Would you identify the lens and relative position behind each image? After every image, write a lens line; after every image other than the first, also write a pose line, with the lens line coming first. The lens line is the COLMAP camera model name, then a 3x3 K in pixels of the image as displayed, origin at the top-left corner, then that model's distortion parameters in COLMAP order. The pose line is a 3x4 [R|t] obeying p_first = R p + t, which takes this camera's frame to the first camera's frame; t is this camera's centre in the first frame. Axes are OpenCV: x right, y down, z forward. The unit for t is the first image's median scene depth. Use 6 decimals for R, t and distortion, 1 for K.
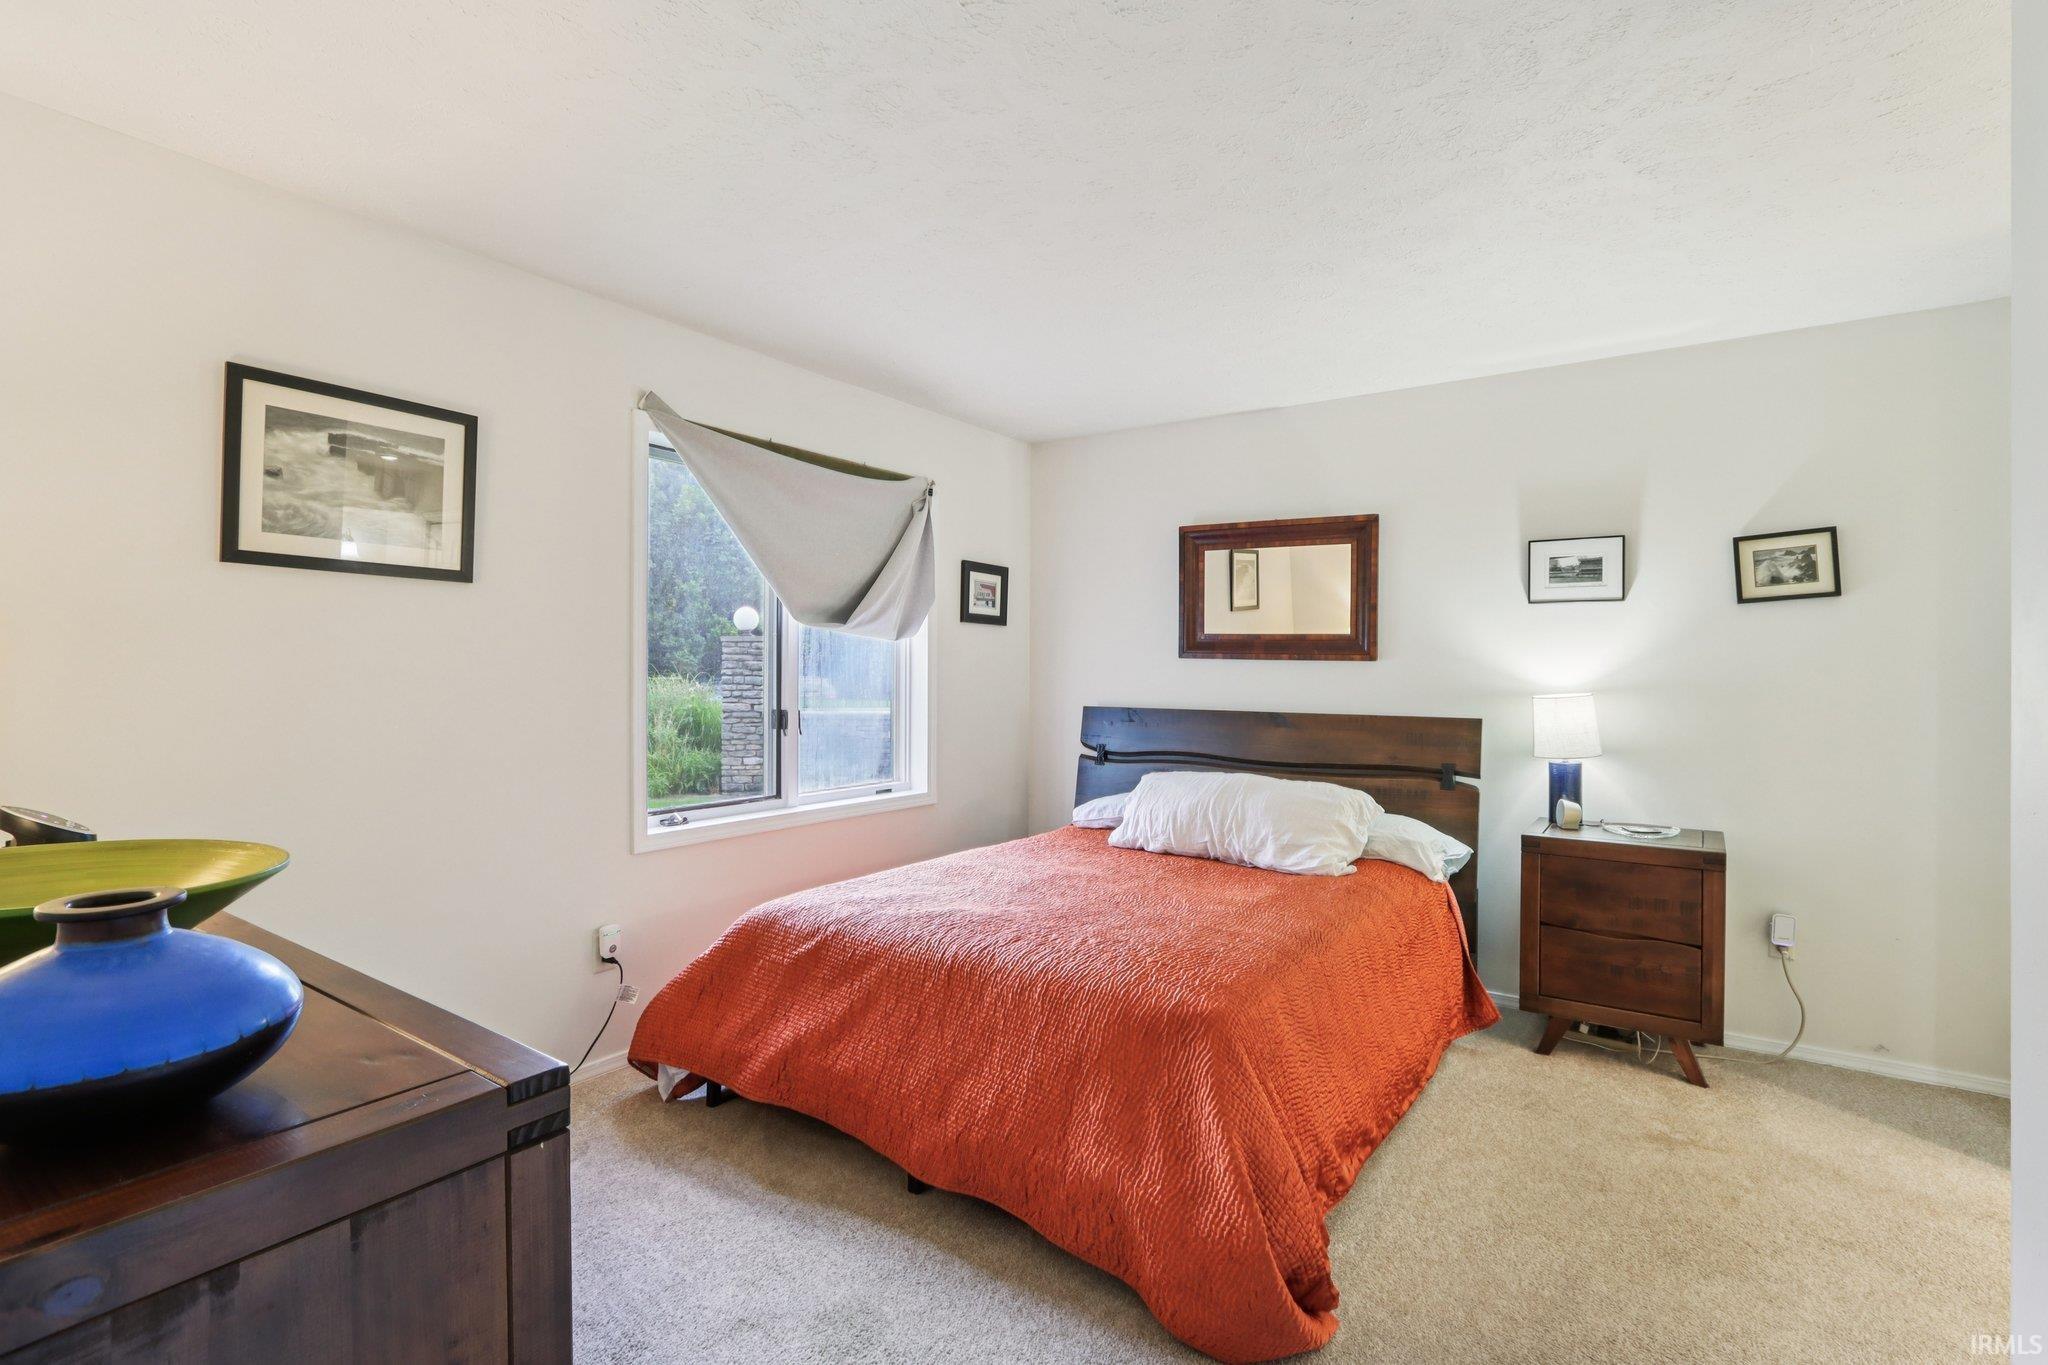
lens RADIAL K [[965.4, 0, 1014.4], [0, 965.4, 670.3], [0, 0, 1]] dist [-0.018977, 0.002072]
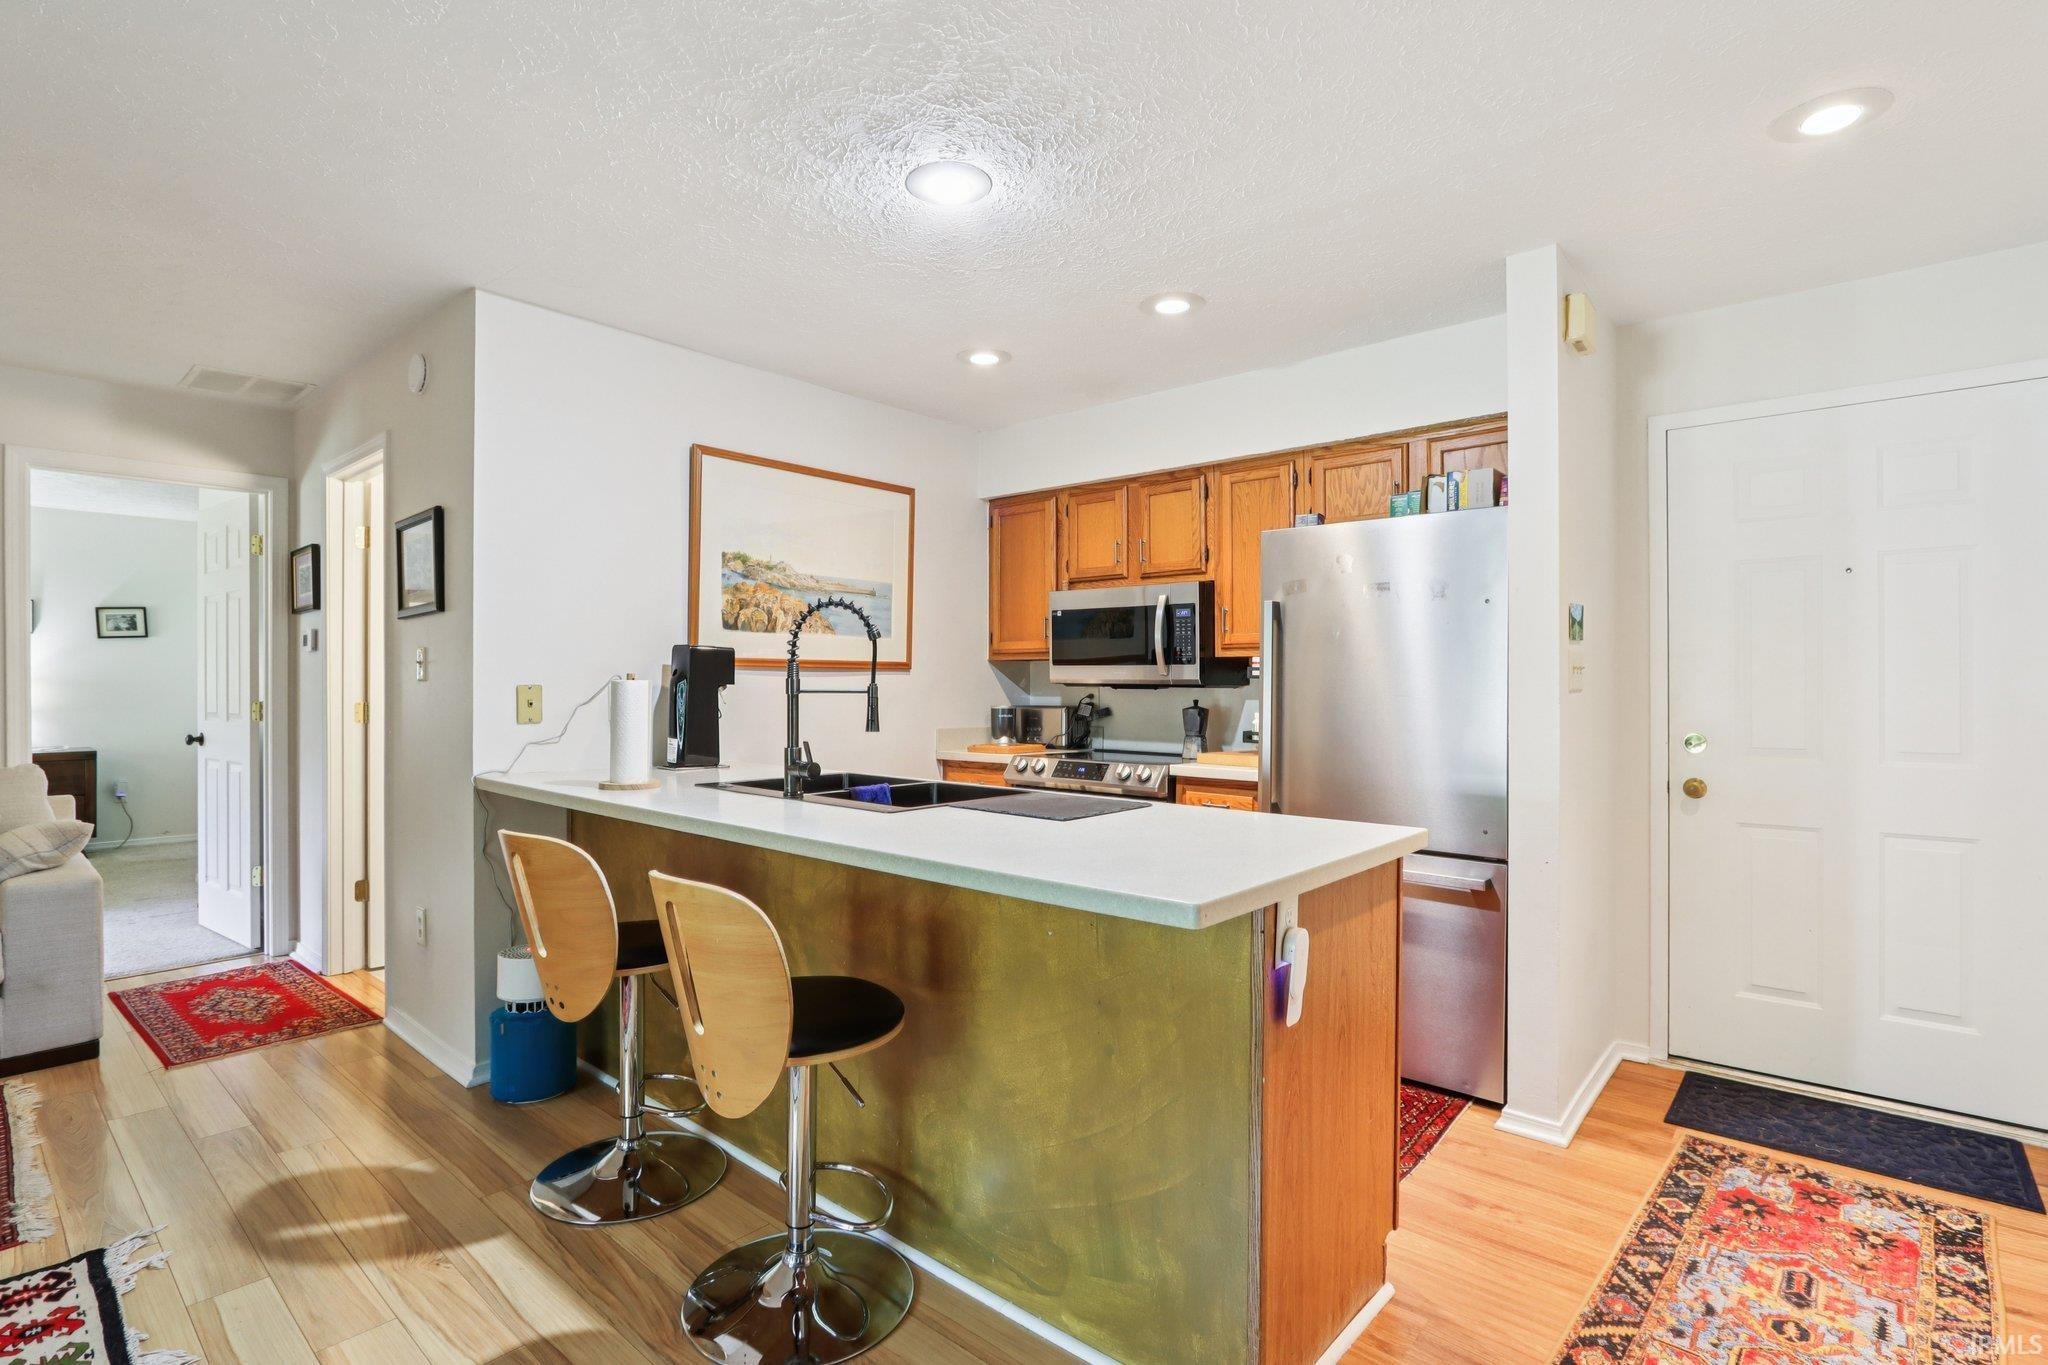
lens RADIAL K [[965.4, 0, 1028.0], [0, 965.4, 687.2], [0, 0, 1]] dist [-0.018977, 0.002072]
pose [[0.108020, -0.016870, 0.994006, -1.085598], [0.001643, 0.999858, 0.016791, 0.007088], [-0.994147, -0.000181, 0.108033, -1.244104]]
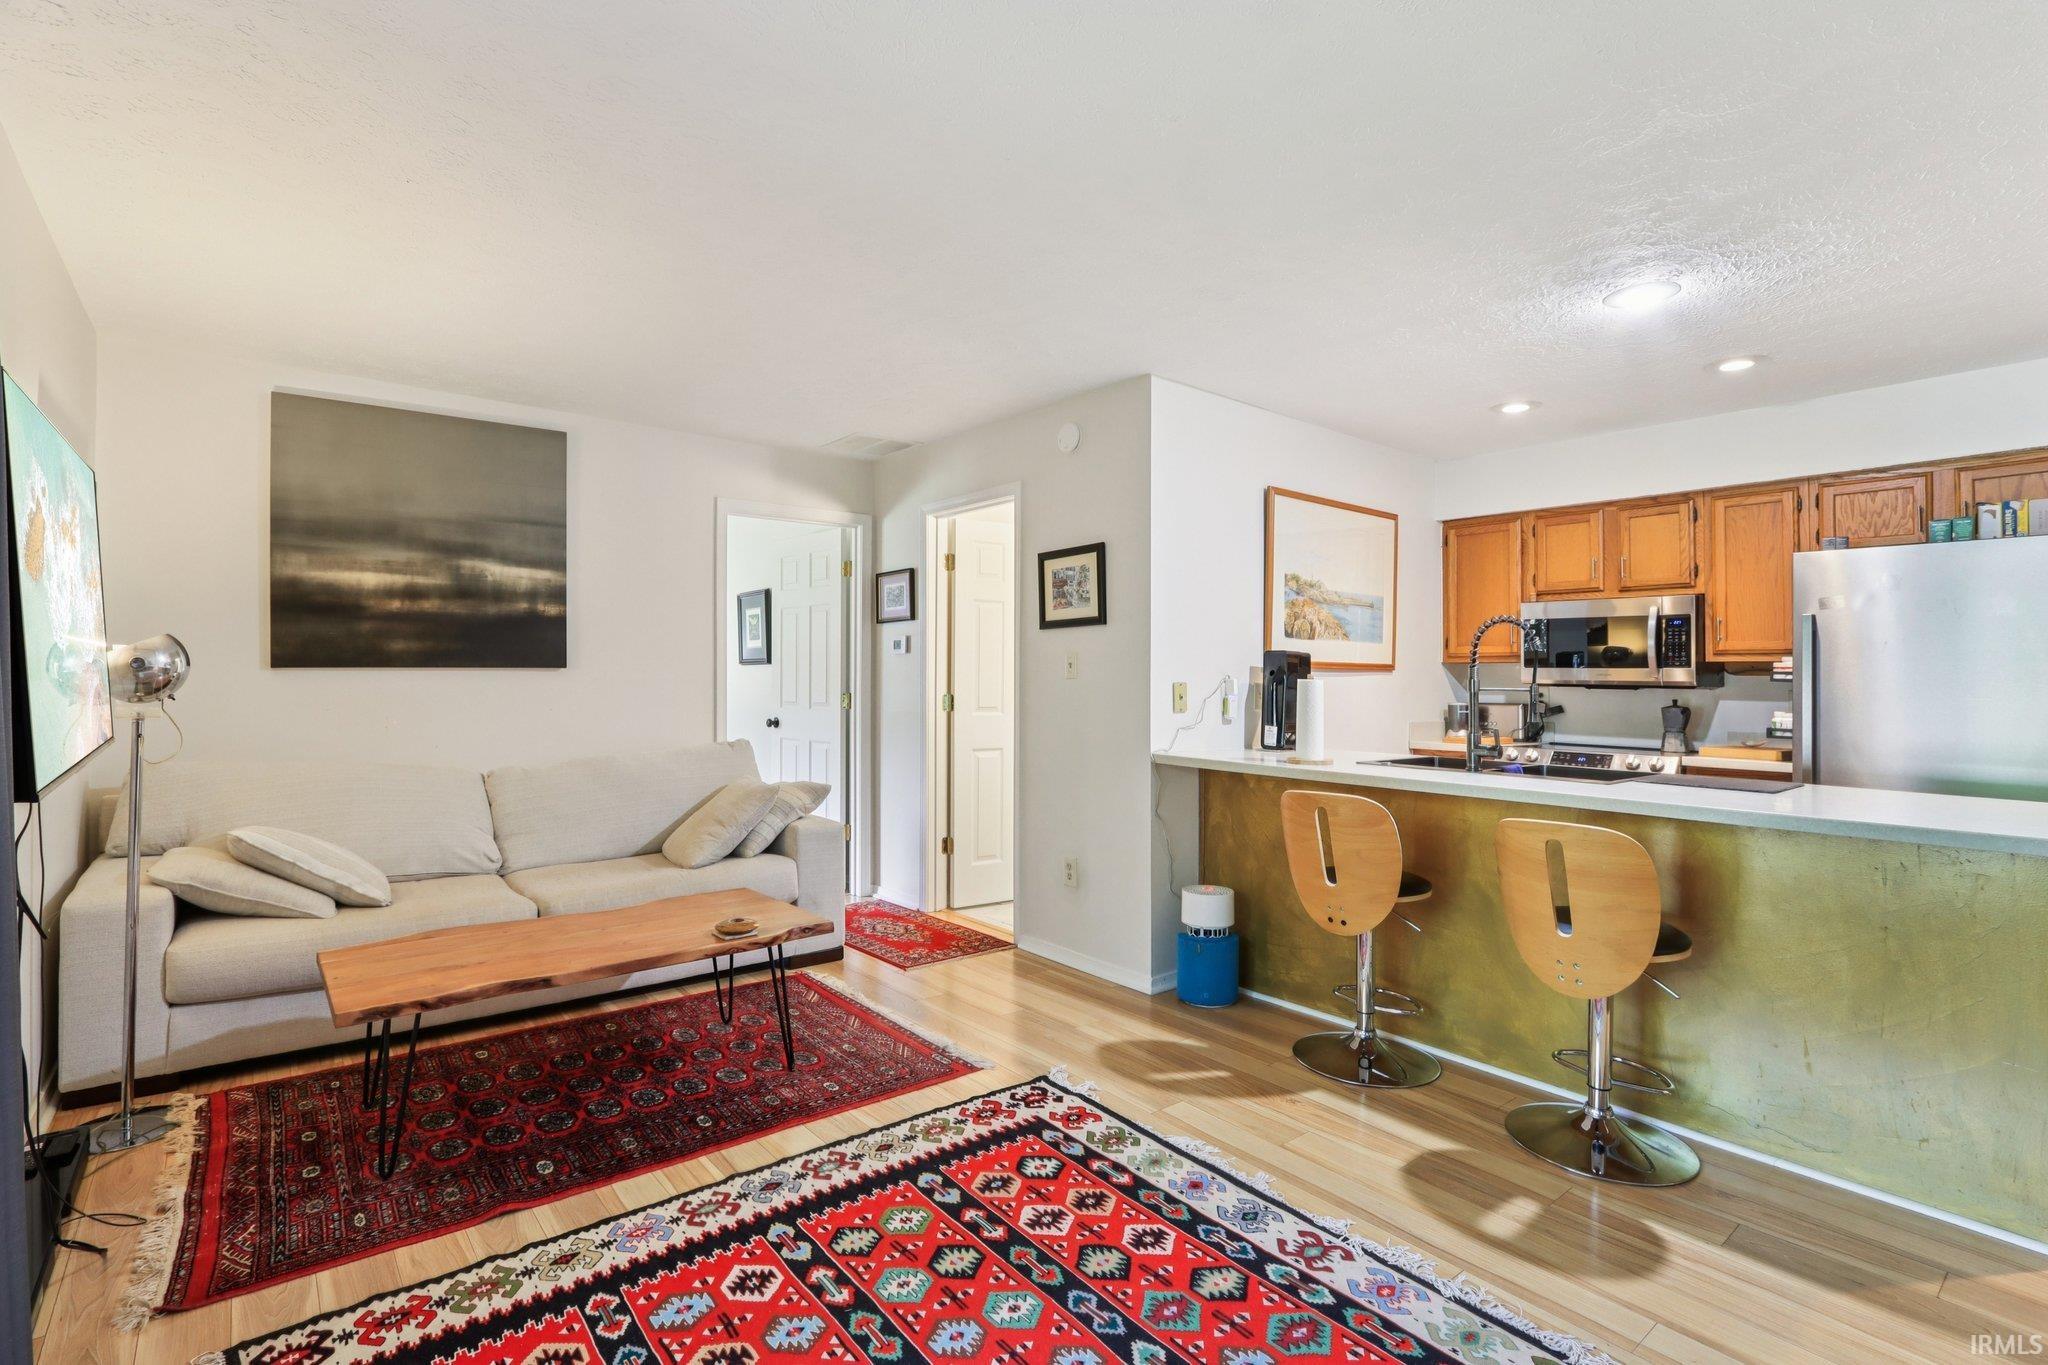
lens RADIAL K [[965.4, 0, 1024.0], [0, 965.4, 661.2], [0, 0, 1]] dist [-0.018977, 0.002072]
pose [[0.279099, 0.007638, 0.960232, -1.390511], [-0.004157, 0.999969, -0.006746, 0.003043], [-0.960253, -0.002108, 0.279122, -0.838065]]
